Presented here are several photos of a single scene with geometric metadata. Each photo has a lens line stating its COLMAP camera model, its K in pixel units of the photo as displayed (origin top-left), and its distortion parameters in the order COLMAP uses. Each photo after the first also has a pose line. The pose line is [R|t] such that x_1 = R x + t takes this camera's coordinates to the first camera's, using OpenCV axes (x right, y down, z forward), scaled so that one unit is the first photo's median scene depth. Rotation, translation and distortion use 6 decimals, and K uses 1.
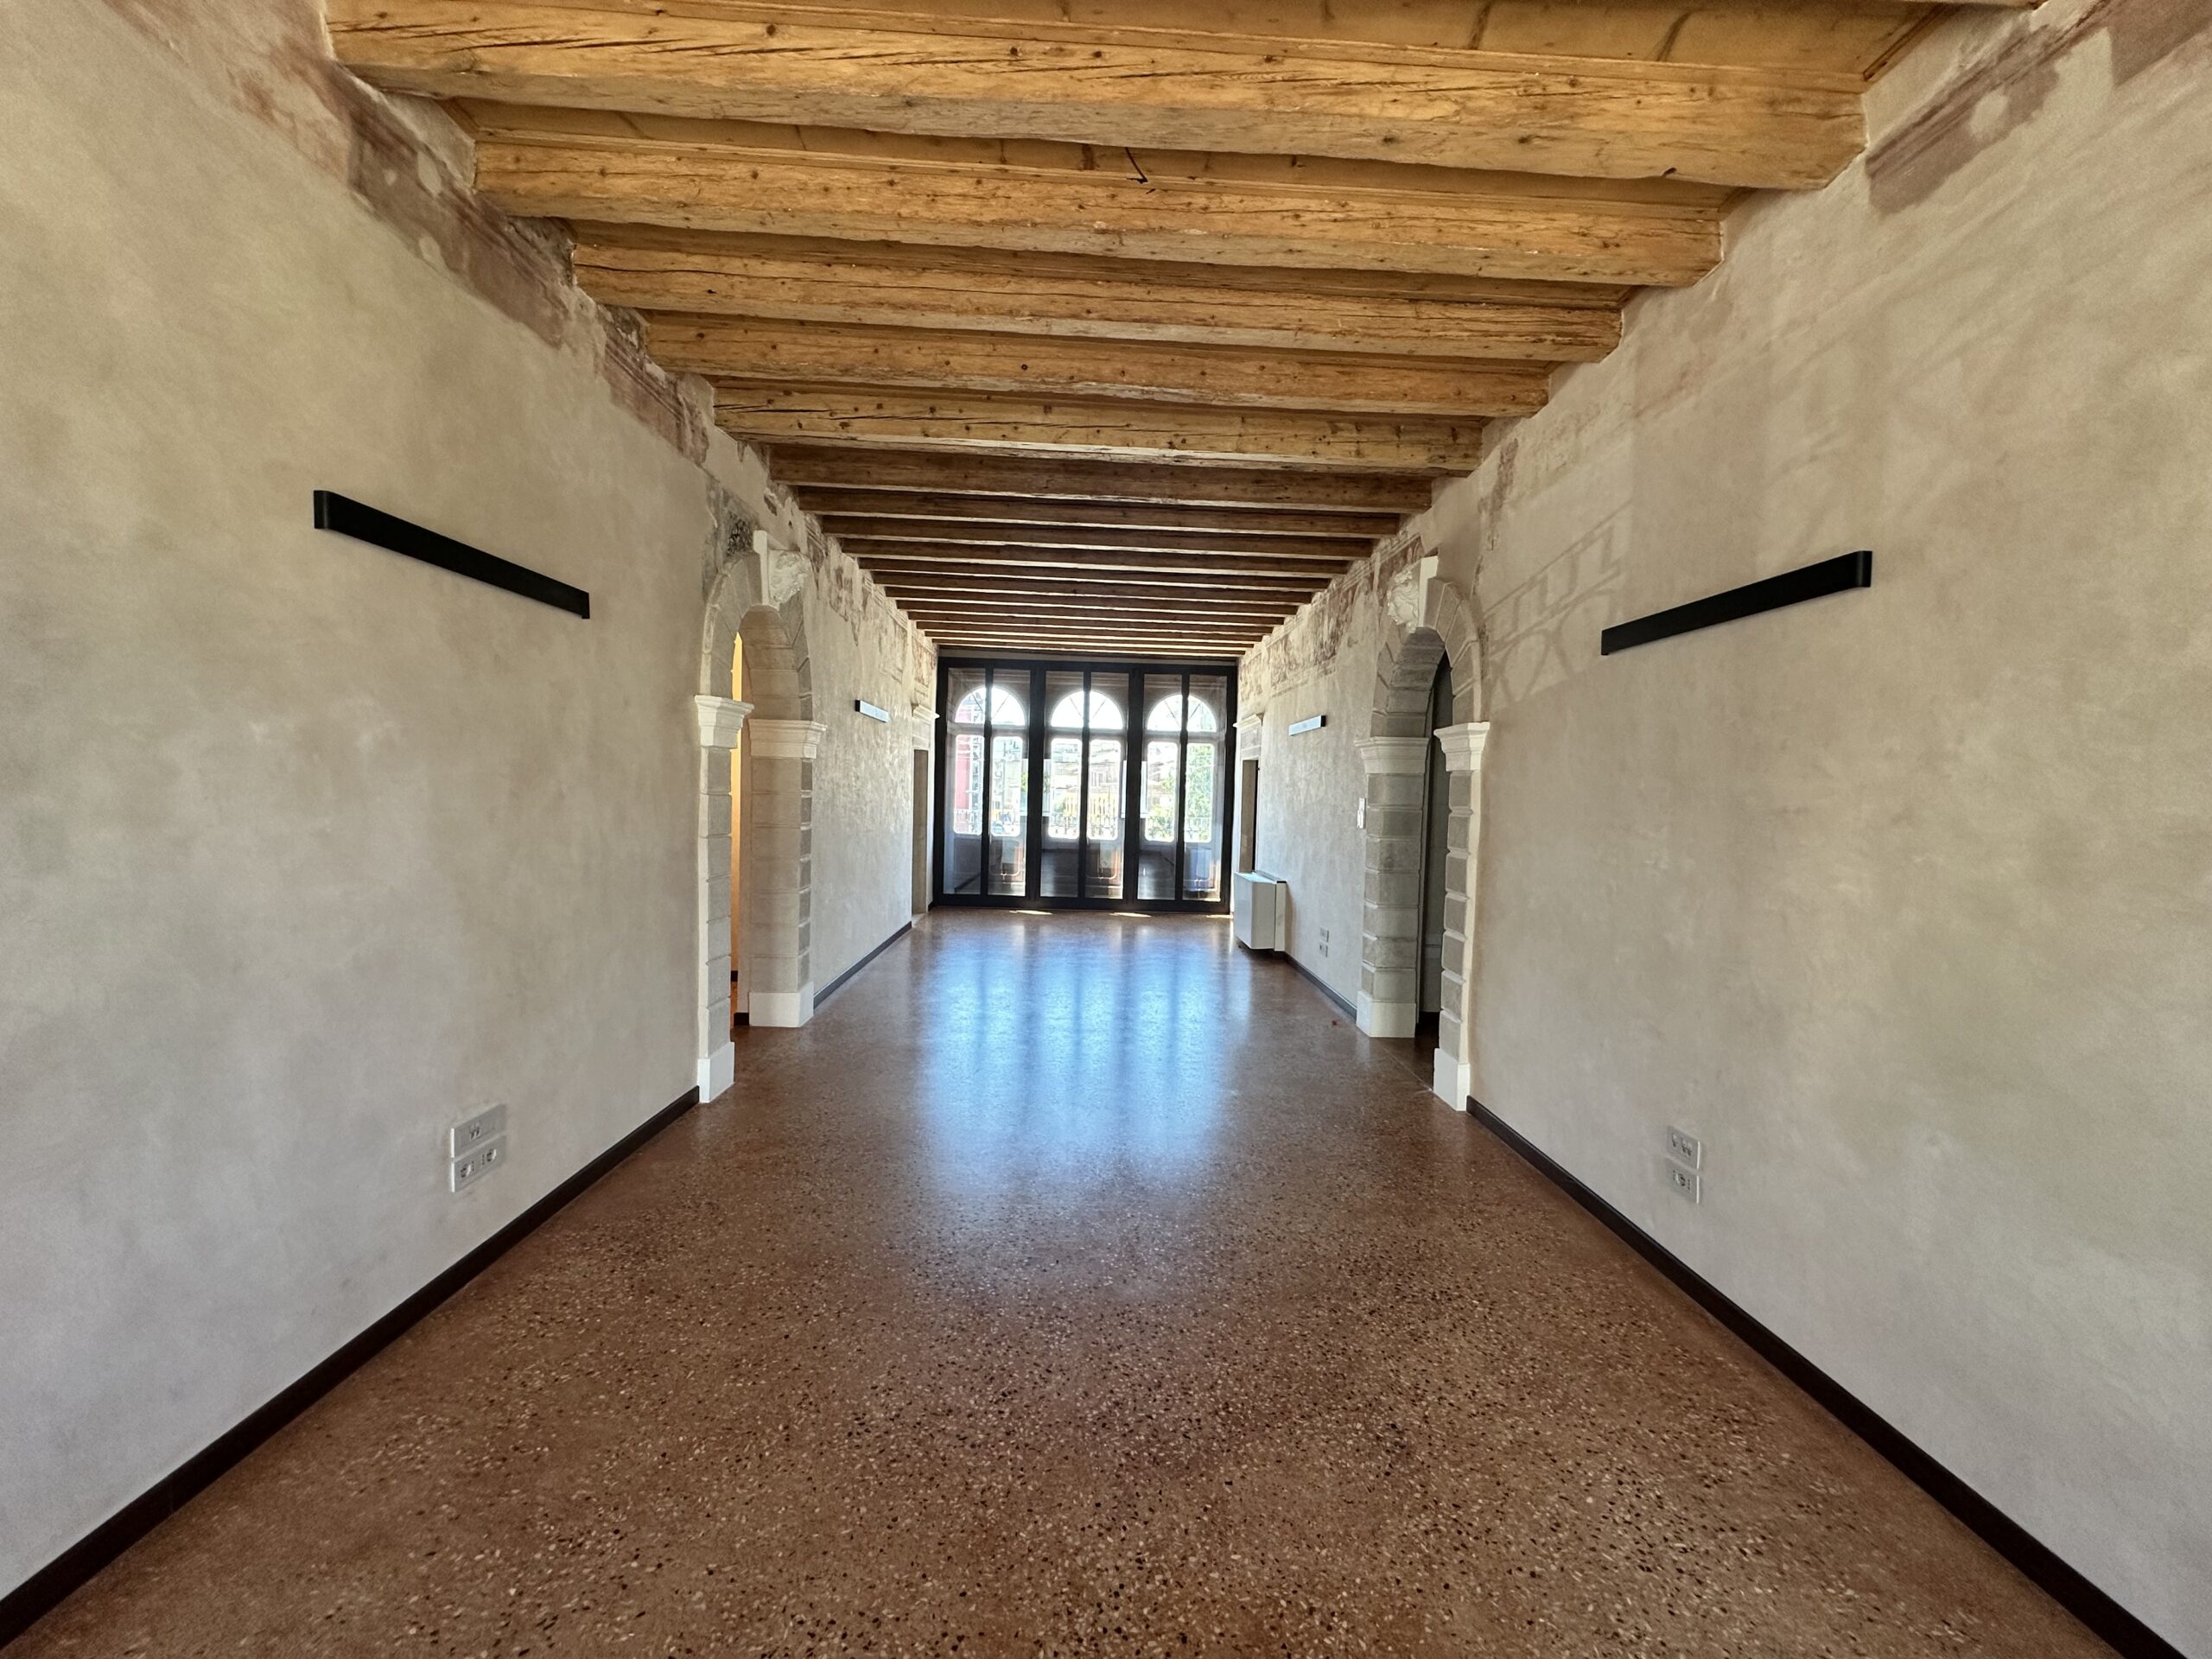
lens RADIAL K [[885.2, 0, 1104.4], [0, 885.2, 828.0], [0, 0, 1]] dist [-0.005673, 0.001157]
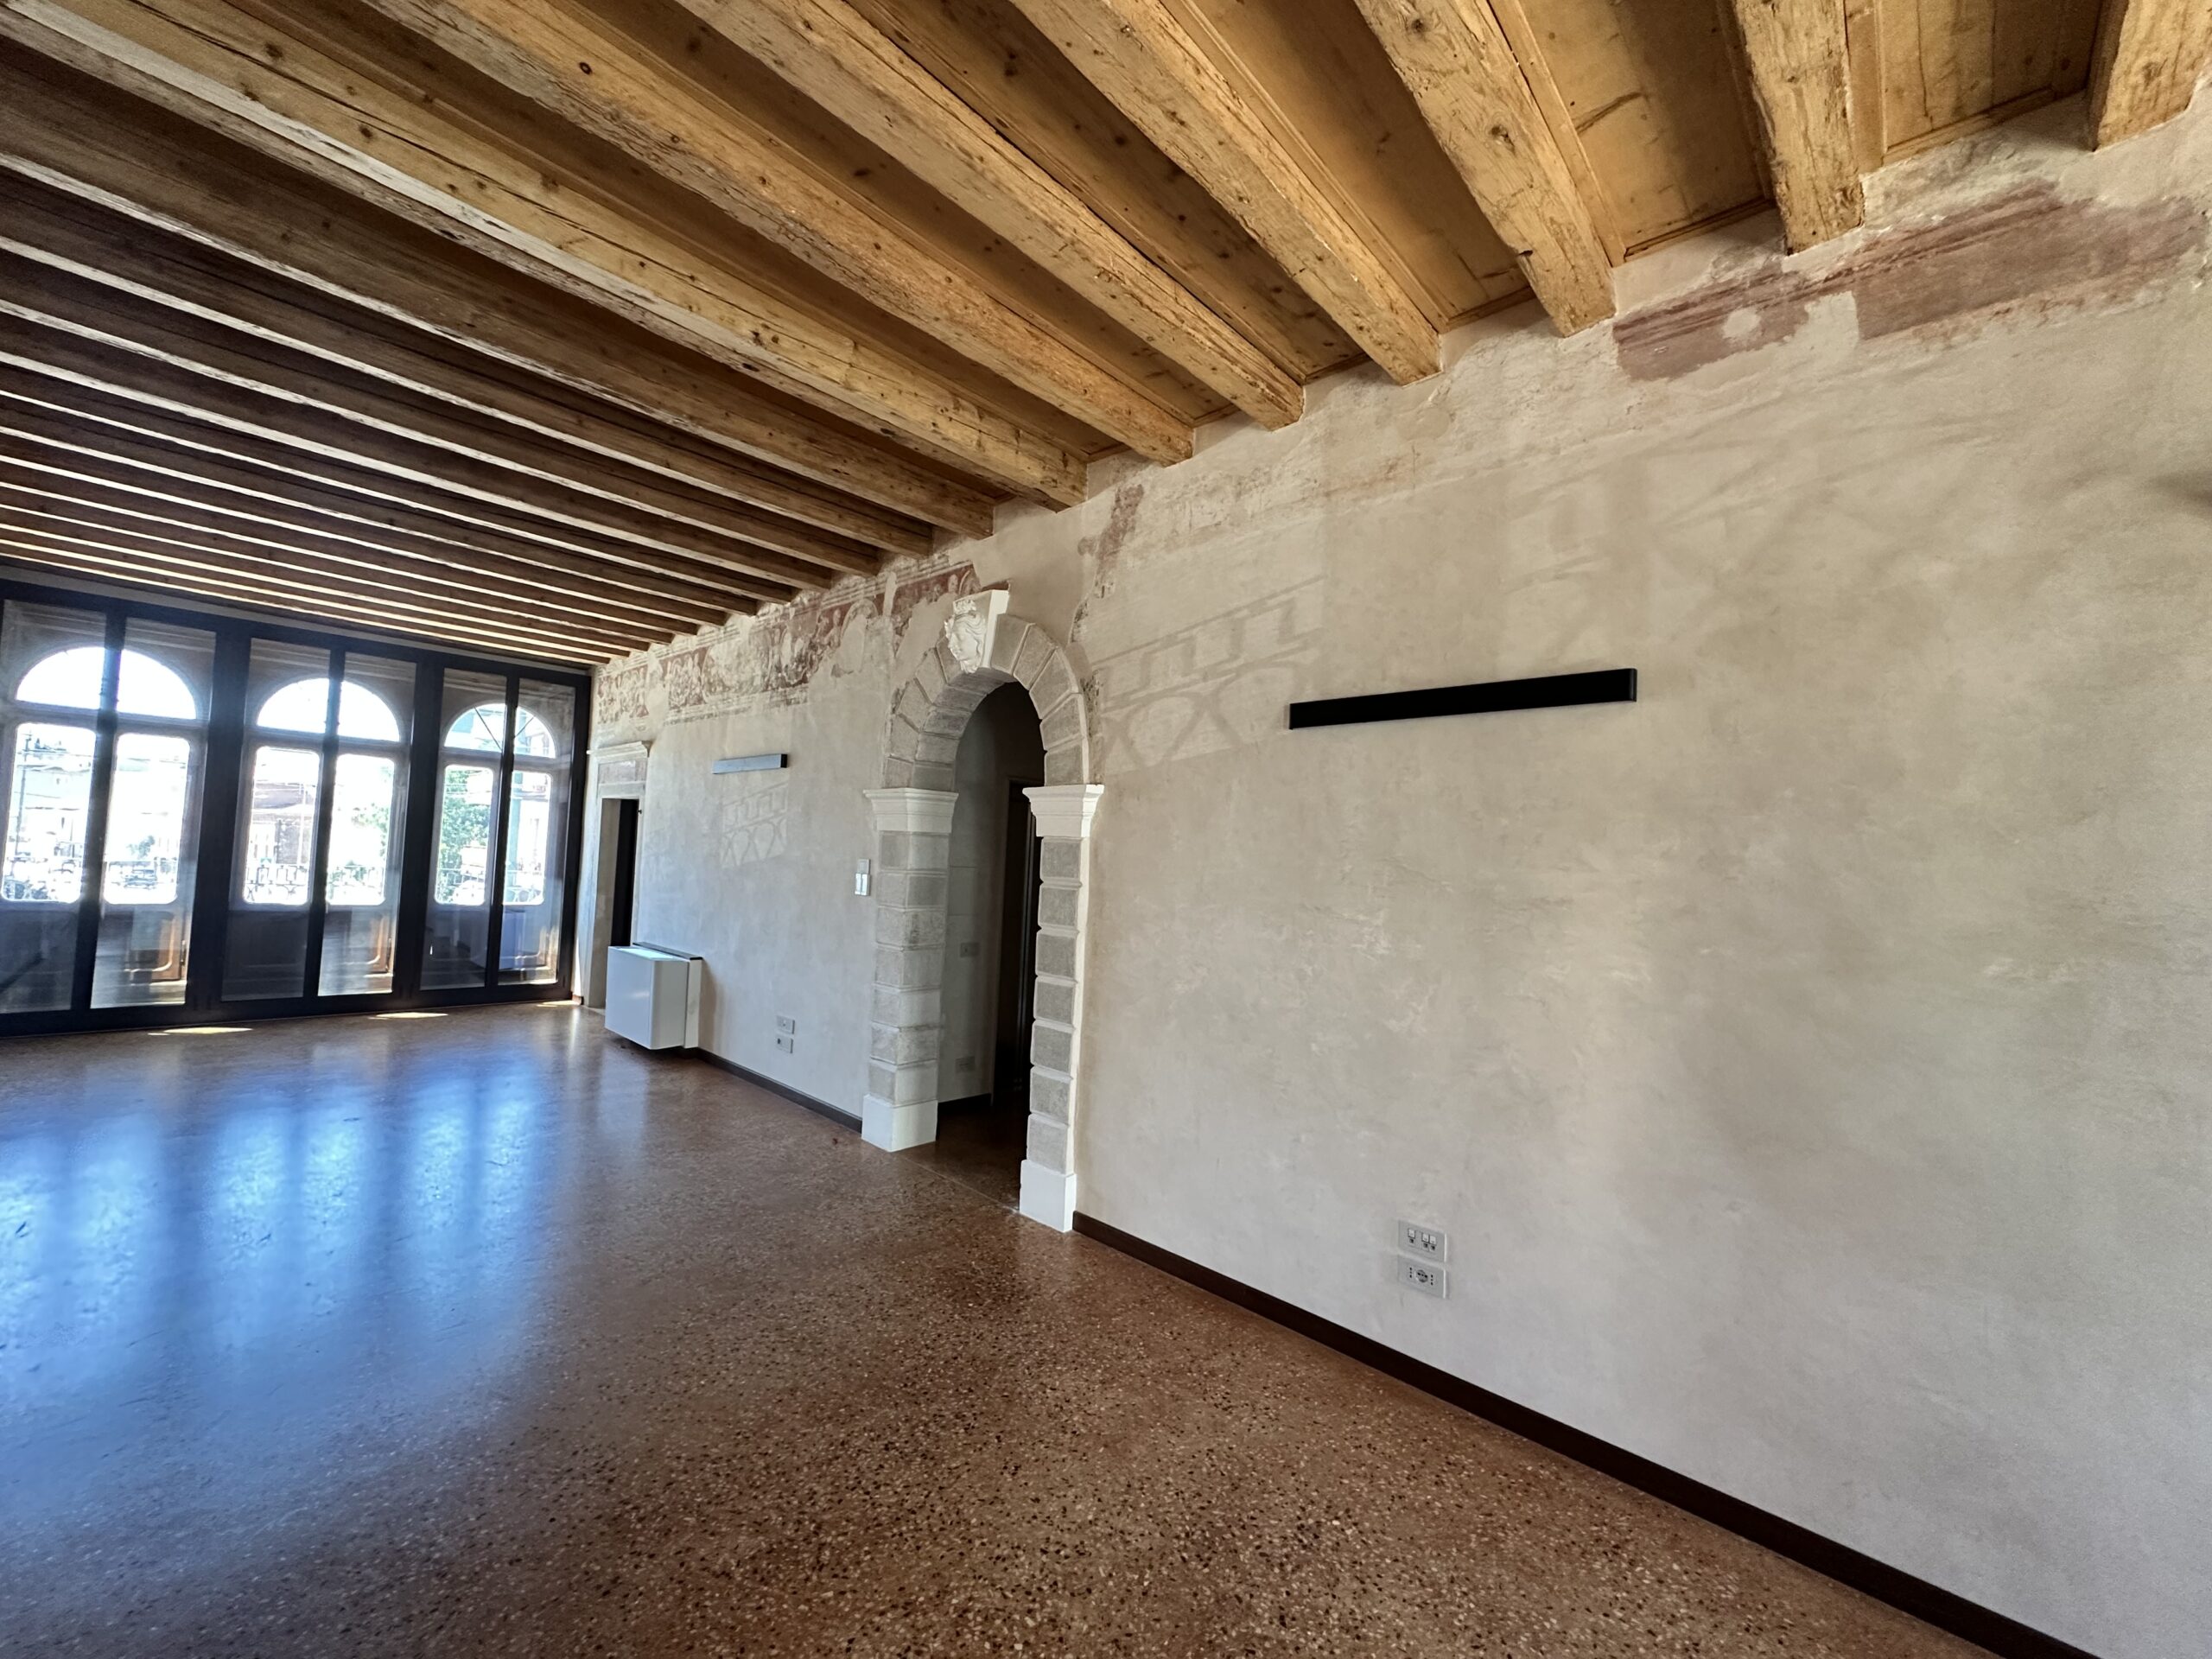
lens RADIAL K [[885.2, 0, 1104.4], [0, 885.2, 828.0], [0, 0, 1]] dist [-0.005673, 0.001157]
pose [[0.706501, 0.032591, 0.706961, -0.238944], [0.001382, 0.998874, -0.047429, -0.039694], [-0.707711, 0.034486, 0.705660, 0.435589]]
